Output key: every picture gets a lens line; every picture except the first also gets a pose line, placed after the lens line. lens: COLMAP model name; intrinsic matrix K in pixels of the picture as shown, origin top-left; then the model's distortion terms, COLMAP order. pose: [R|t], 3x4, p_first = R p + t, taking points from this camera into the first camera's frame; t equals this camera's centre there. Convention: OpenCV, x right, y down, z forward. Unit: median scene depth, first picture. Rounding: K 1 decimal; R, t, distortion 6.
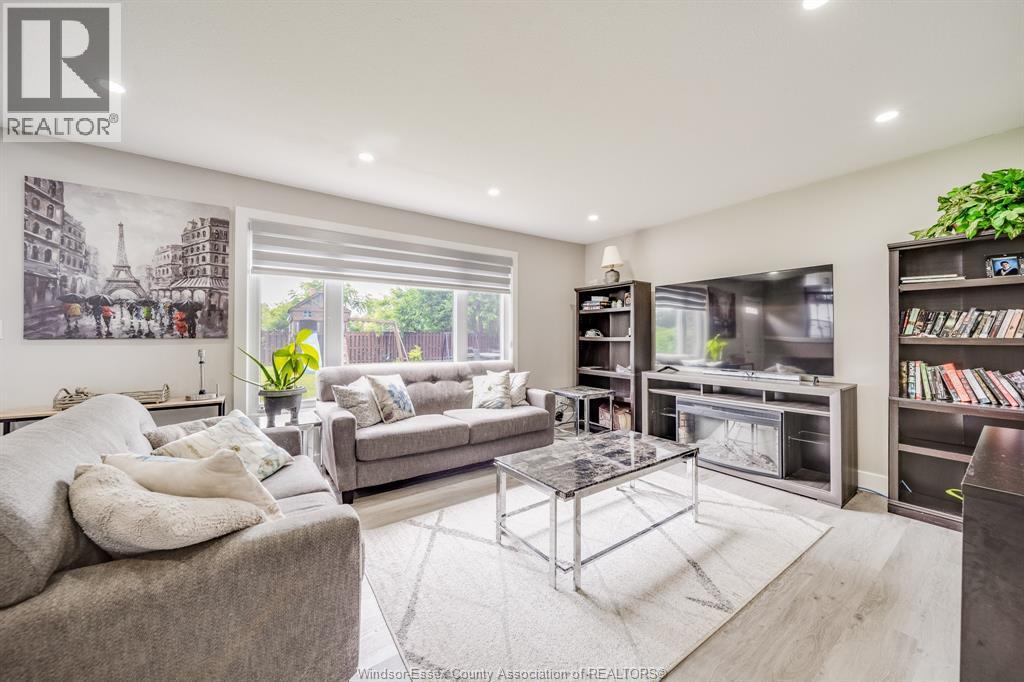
lens RADIAL K [[360.9, 0, 517.2], [0, 360.9, 335.6], [0, 0, 1]] dist [-0.003840, -0.001605]
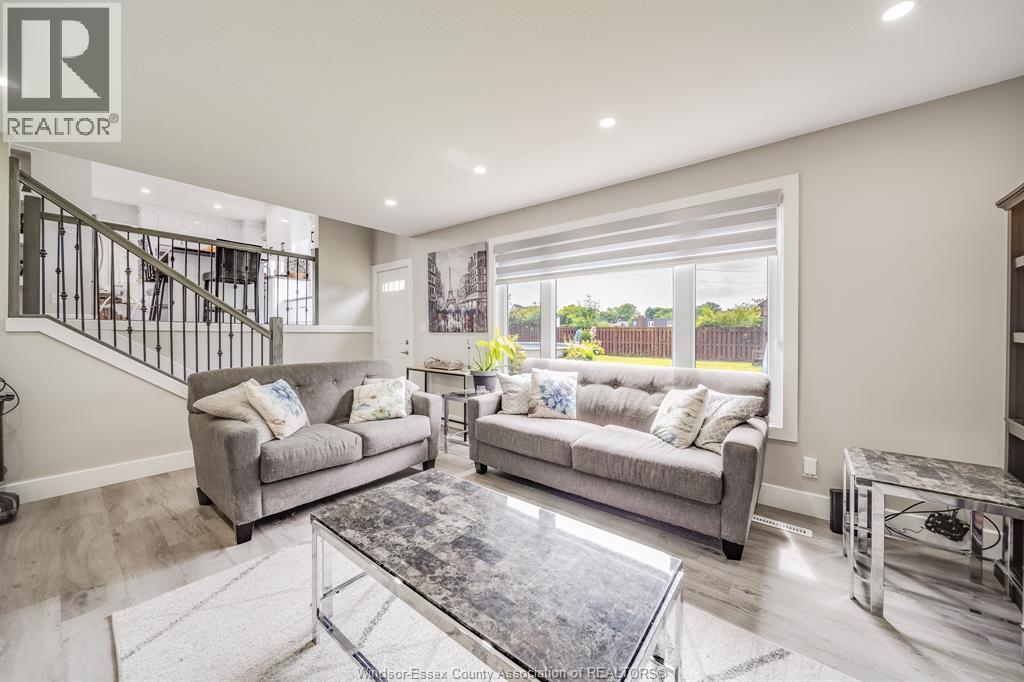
lens RADIAL K [[360.9, 0, 515.4], [0, 360.9, 337.2], [0, 0, 1]] dist [-0.003840, -0.001605]
pose [[0.283525, 0.014898, -0.958849, 0.680951], [-0.001941, 0.999886, 0.014962, 0.005141], [0.958963, -0.002381, 0.283521, 0.774502]]
